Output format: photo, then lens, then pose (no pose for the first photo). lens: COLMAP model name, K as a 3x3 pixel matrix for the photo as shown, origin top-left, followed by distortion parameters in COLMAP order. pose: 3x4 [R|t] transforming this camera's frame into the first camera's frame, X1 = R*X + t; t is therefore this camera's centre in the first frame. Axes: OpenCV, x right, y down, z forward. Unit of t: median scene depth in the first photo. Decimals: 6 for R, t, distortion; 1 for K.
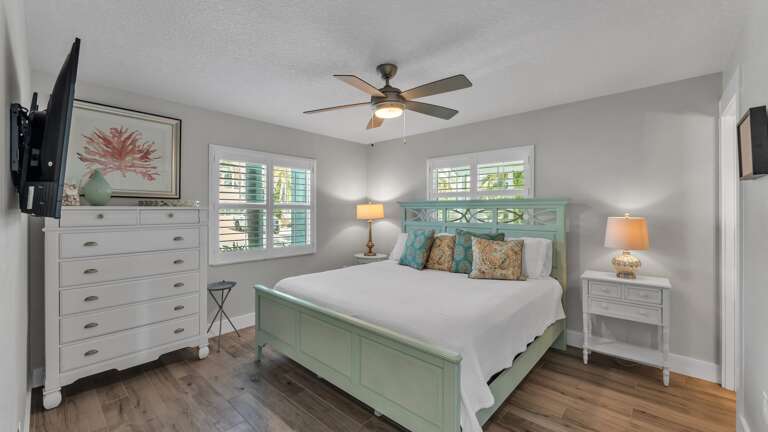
lens RADIAL K [[309.8, 0, 385.9], [0, 309.8, 216.9], [0, 0, 1]] dist [-0.001832, -0.000509]
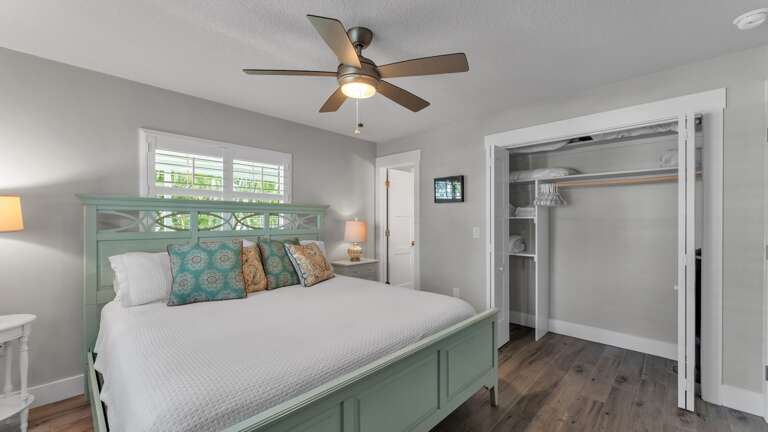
lens RADIAL K [[309.8, 0, 385.9], [0, 309.8, 216.9], [0, 0, 1]] dist [-0.001832, -0.000509]
pose [[0.023563, 0.002434, 0.999719, -0.551897], [0.005716, 0.999980, -0.002569, -0.010517], [-0.999706, 0.005775, 0.023548, 0.612678]]
